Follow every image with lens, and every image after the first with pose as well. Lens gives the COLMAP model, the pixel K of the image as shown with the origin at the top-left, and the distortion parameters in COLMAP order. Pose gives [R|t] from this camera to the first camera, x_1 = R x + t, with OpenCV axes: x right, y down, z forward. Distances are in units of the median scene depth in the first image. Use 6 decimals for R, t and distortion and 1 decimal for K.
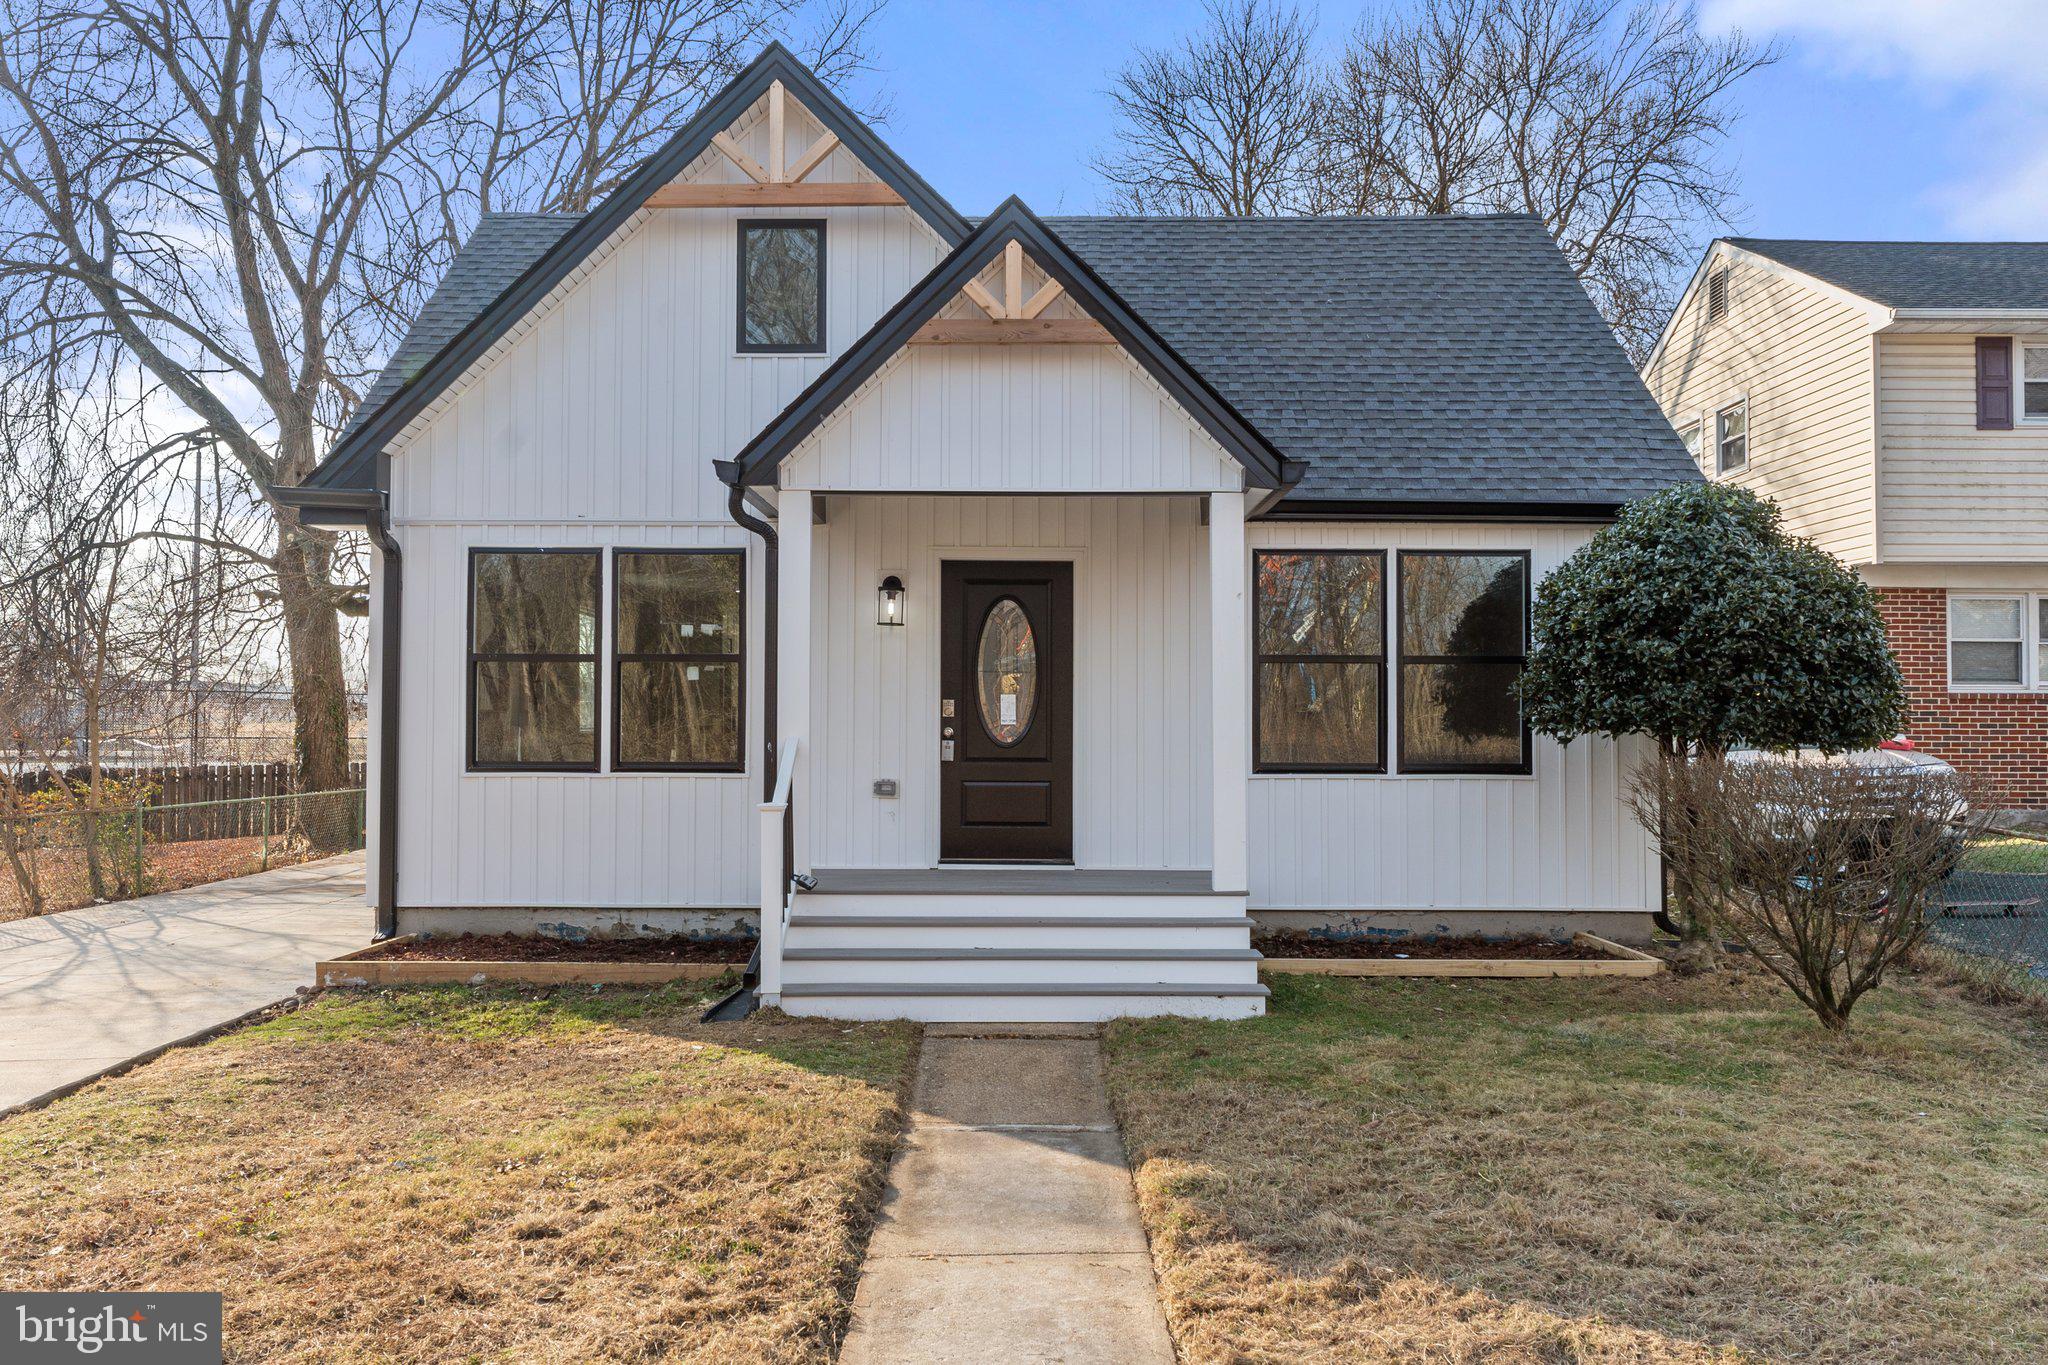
lens RADIAL K [[1735.0, 0, 1016.5], [0, 1735.0, 685.8], [0, 0, 1]] dist [-0.007083, 0.000760]
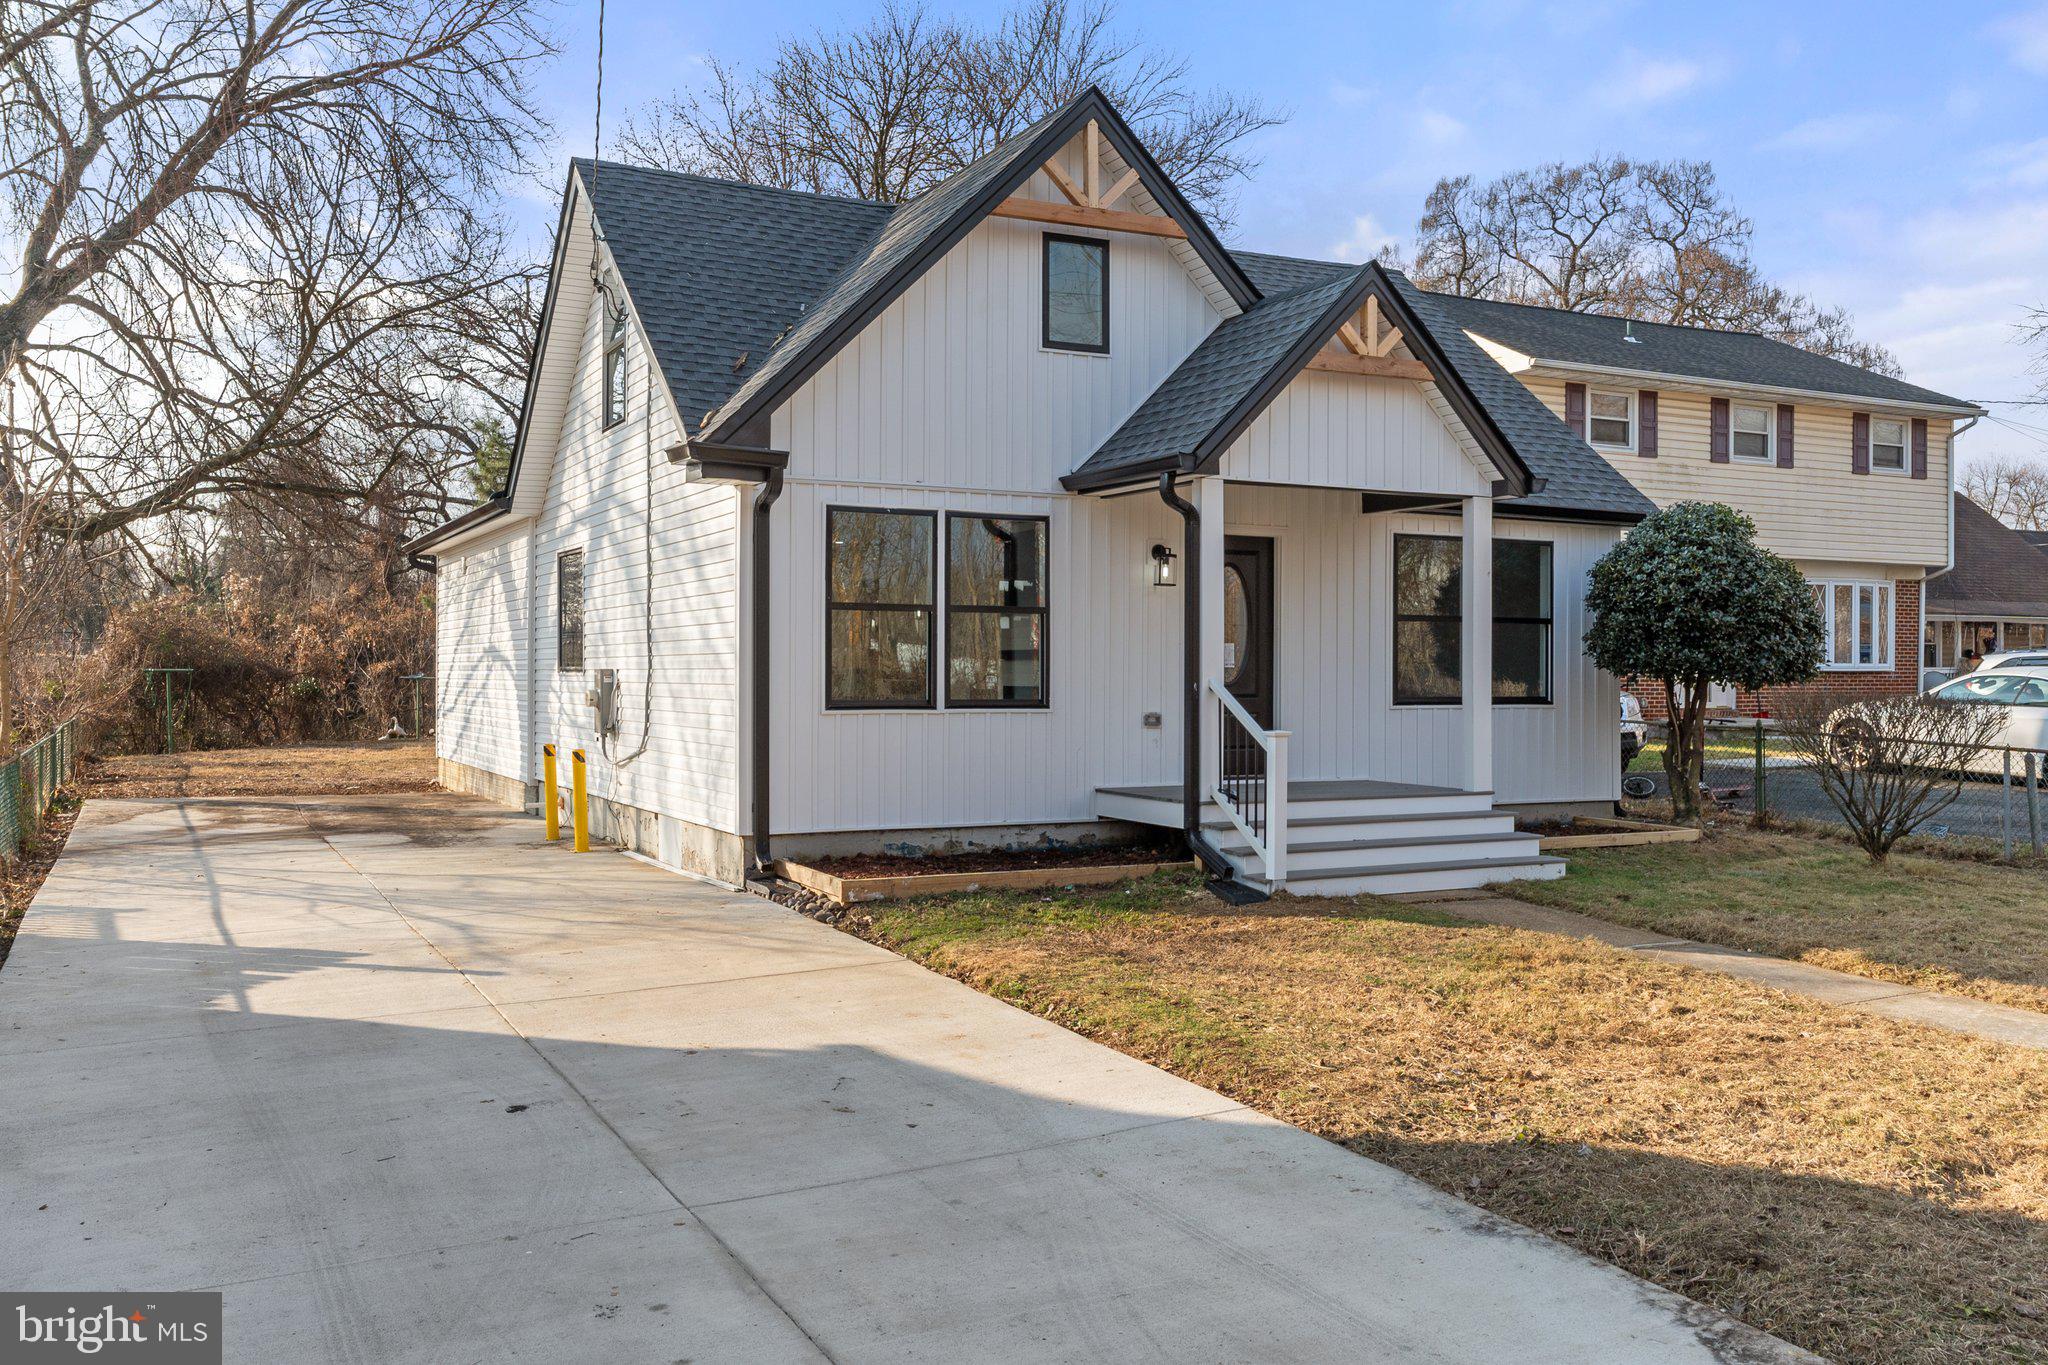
lens RADIAL K [[1735.0, 0, 1024.2], [0, 1735.0, 679.0], [0, 0, 1]] dist [-0.007083, 0.000760]
pose [[0.888618, -0.001028, 0.458646, -0.729999], [-0.013783, 0.999486, 0.028945, -0.003531], [-0.458440, -0.032042, 0.888148, -0.034879]]
